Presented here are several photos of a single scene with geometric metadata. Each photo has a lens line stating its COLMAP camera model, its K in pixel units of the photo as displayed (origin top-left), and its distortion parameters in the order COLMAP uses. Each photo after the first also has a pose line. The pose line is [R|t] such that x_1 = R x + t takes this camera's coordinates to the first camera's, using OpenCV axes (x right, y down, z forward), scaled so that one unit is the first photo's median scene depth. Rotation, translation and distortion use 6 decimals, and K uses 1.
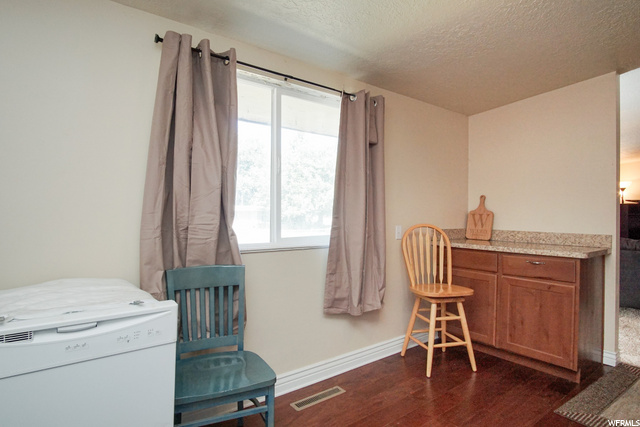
lens RADIAL K [[345.7, 0, 319.9], [0, 345.7, 215.7], [0, 0, 1]] dist [-0.036844, 0.007705]
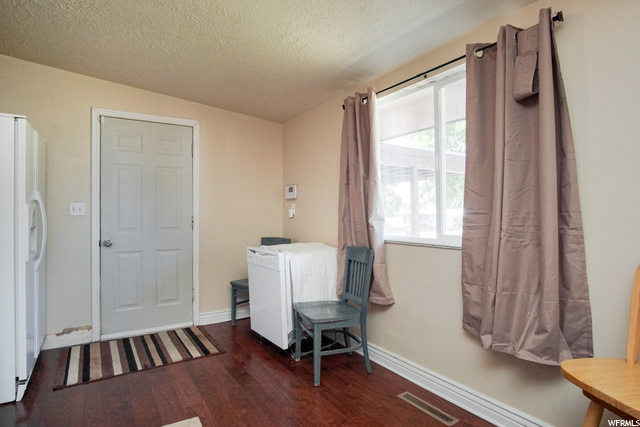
lens RADIAL K [[345.7, 0, 318.6], [0, 345.7, 211.9], [0, 0, 1]] dist [-0.036844, 0.007705]
pose [[-0.076164, -0.007154, -0.997070, 0.883892], [-0.004030, 0.999968, -0.006867, 0.009180], [0.997087, 0.003495, -0.076190, 0.728530]]
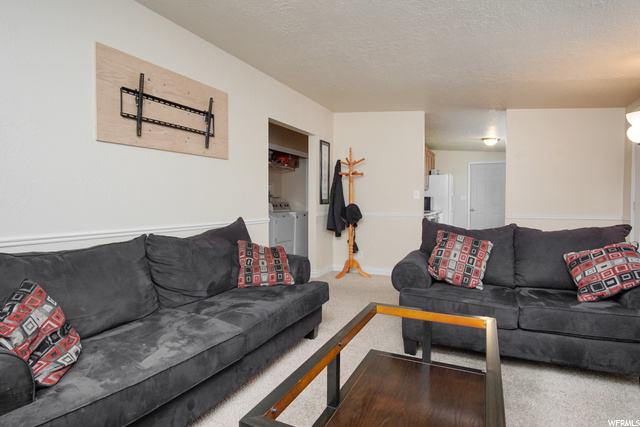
lens RADIAL K [[345.7, 0, 318.8], [0, 345.7, 213.7], [0, 0, 1]] dist [-0.036844, 0.007705]
pose [[-0.892828, 0.015689, -0.450125, 2.717593], [-0.003676, 0.999106, 0.042116, 0.013084], [0.450383, 0.039257, -0.891972, 2.318051]]
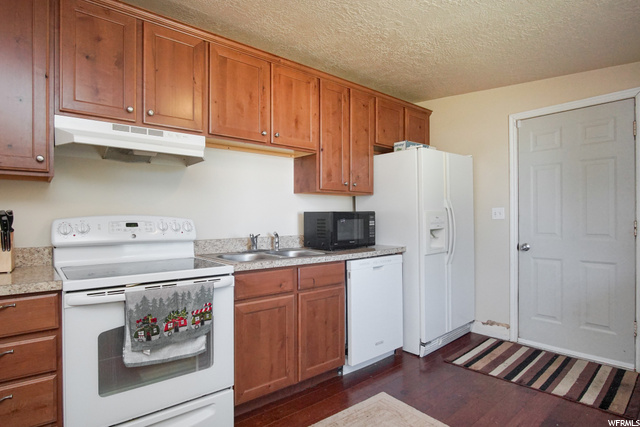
lens RADIAL K [[345.7, 0, 313.3], [0, 345.7, 218.1], [0, 0, 1]] dist [-0.036844, 0.007705]
pose [[-0.998547, 0.006661, -0.053476, 0.518668], [0.006373, 0.999964, 0.005552, 0.000196], [0.053511, 0.005203, -0.998554, 1.062802]]
